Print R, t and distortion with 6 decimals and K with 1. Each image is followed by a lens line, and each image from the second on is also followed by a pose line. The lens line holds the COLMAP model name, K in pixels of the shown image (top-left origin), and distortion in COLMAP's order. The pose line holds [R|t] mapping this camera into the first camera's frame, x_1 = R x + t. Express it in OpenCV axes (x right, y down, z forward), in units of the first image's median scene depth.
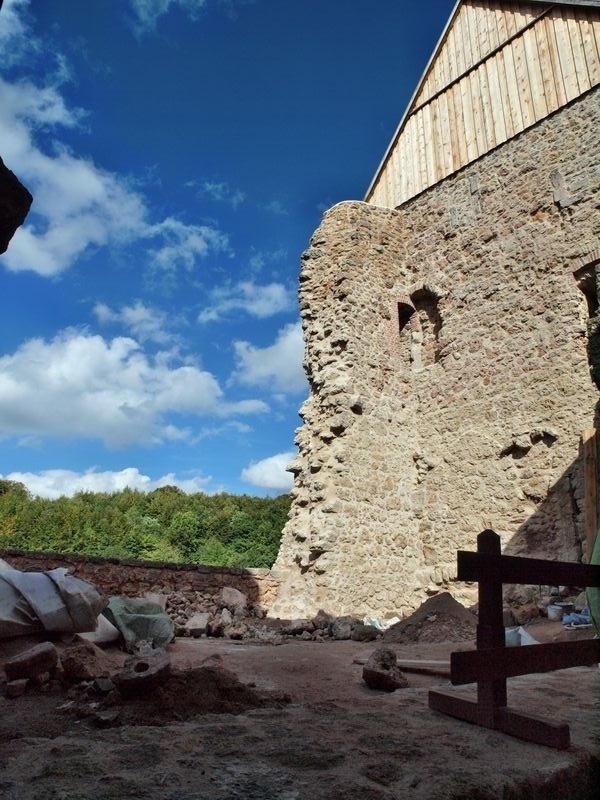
lens RADIAL K [[565.5, 0, 300.0], [0, 565.5, 402.9], [0, 0, 1]] dist [-0.117708, 0.090325]
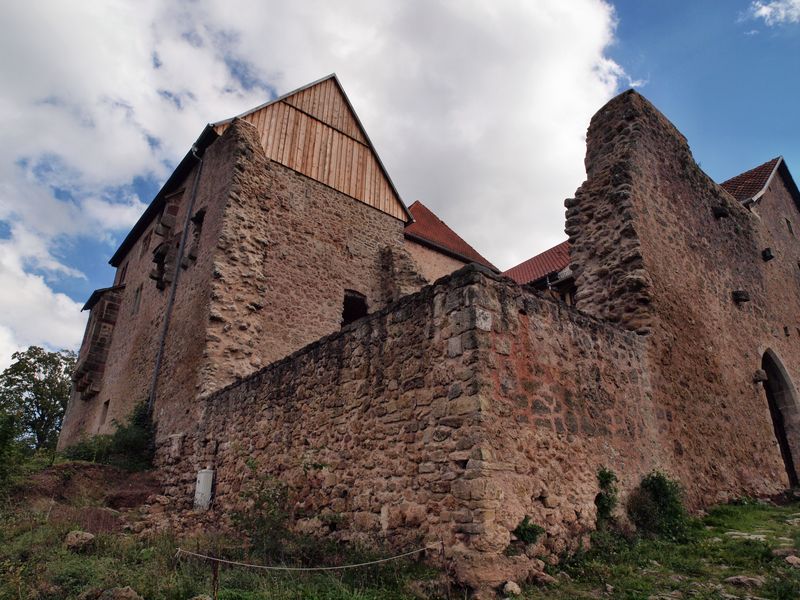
lens RADIAL K [[565.5, 0, 403.3], [0, 565.5, 302.9], [0, 0, 1]] dist [-0.117708, 0.090325]
pose [[0.014874, 0.395898, 0.918174, -1.033563], [-0.341939, 0.864925, -0.367399, 0.366599], [-0.939604, -0.308495, 0.148238, 0.449045]]
